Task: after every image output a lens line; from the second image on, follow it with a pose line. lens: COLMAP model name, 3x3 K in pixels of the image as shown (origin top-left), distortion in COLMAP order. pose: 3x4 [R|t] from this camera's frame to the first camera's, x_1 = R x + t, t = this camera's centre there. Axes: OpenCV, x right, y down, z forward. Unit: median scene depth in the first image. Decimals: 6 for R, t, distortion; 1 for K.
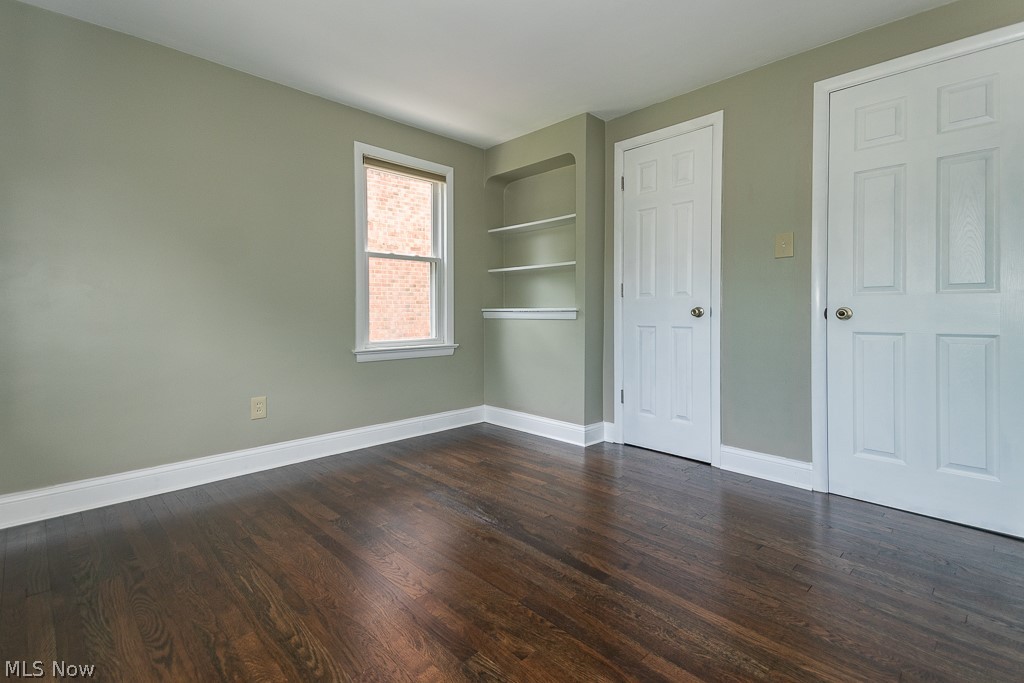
lens RADIAL K [[470.8, 0, 512.1], [0, 470.8, 326.9], [0, 0, 1]] dist [0.083861, -0.033748]
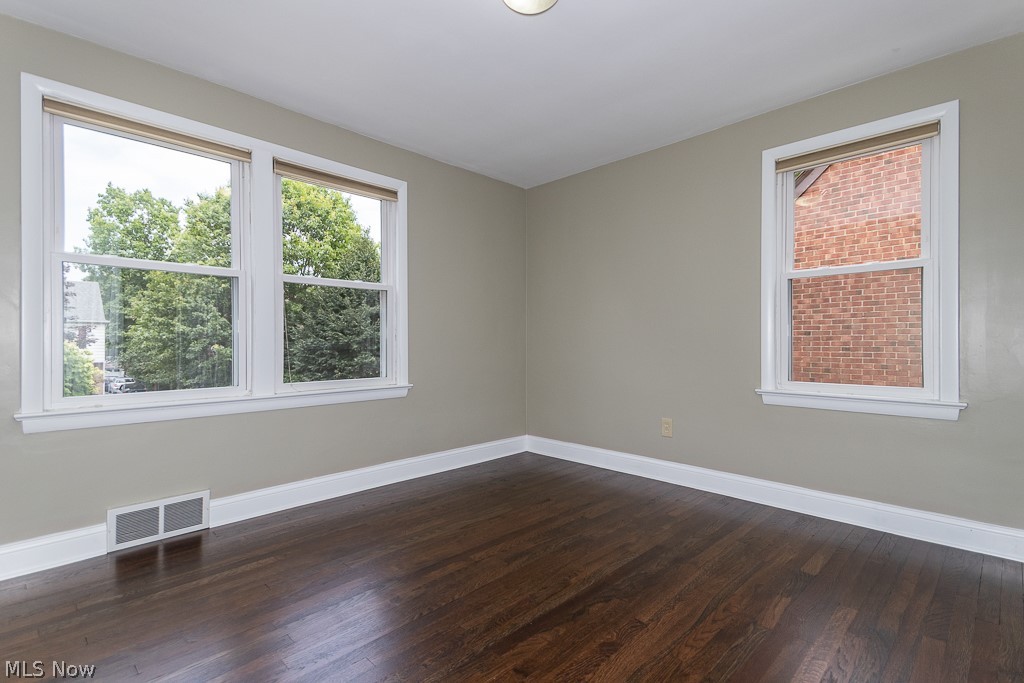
lens RADIAL K [[475.7, 0, 502.3], [0, 475.7, 339.5], [0, 0, 1]] dist [0.083278, -0.034664]
pose [[0.009646, -0.006353, -0.999933, 0.933982], [-0.022358, 0.999728, -0.006567, -0.040501], [0.999703, 0.022420, 0.009501, 0.843318]]
